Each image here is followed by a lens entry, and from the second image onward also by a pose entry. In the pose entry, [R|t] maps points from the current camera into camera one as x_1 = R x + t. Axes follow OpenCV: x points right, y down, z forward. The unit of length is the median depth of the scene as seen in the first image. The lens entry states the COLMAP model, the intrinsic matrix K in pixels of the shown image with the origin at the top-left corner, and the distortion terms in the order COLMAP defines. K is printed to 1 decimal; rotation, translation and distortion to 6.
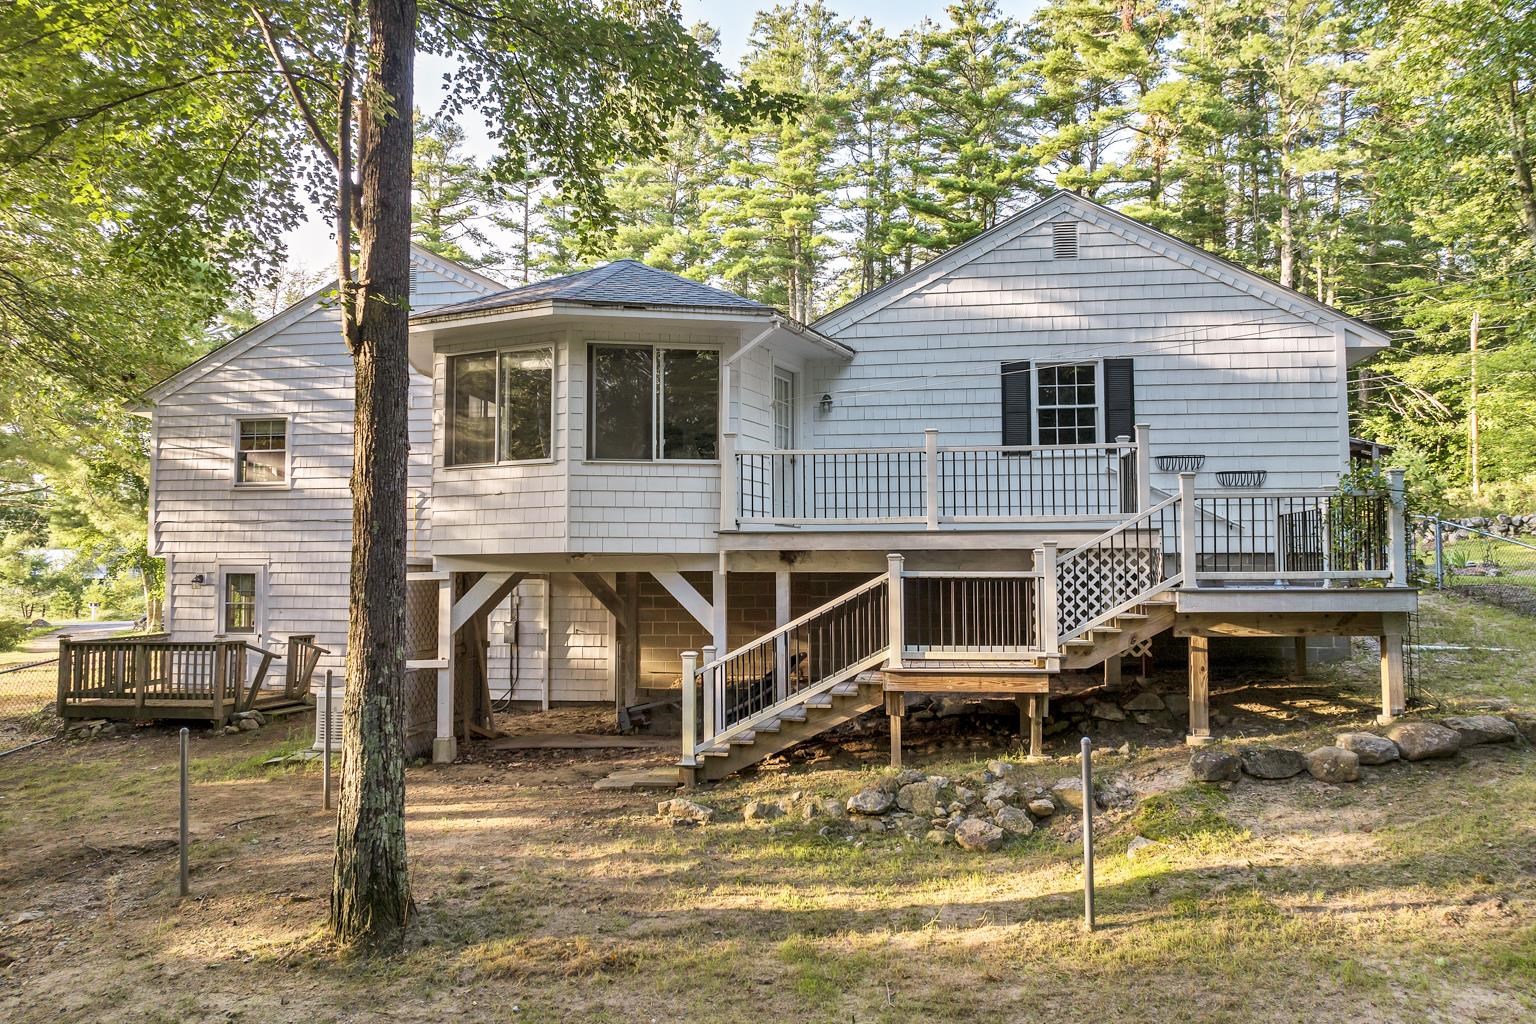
lens RADIAL K [[1079.9, 0, 768.0], [0, 1079.9, 512.0], [0, 0, 1]] dist [-0.003065, -0.001051]
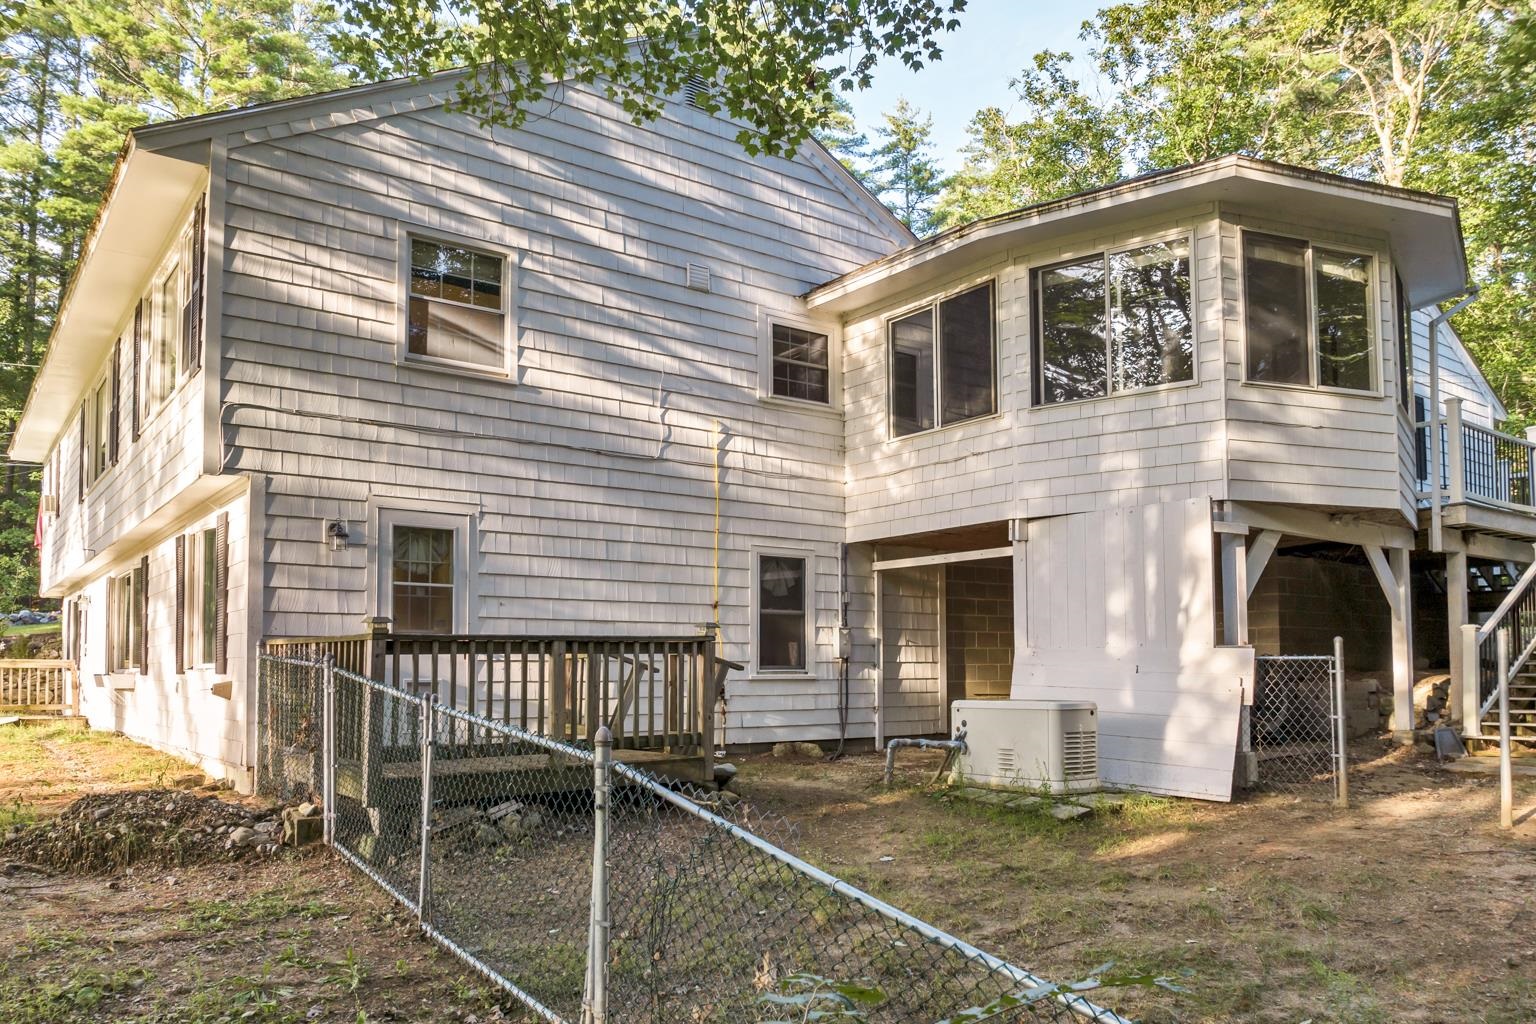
lens RADIAL K [[1111.7, 0, 768.0], [0, 1111.7, 603.4], [0, 0, 1]] dist [-0.008410, -0.002882]
pose [[0.700119, 0.041142, 0.712840, -0.751175], [-0.039965, 0.999032, -0.018407, 0.096372], [-0.712907, -0.015601, 0.701085, 0.503912]]
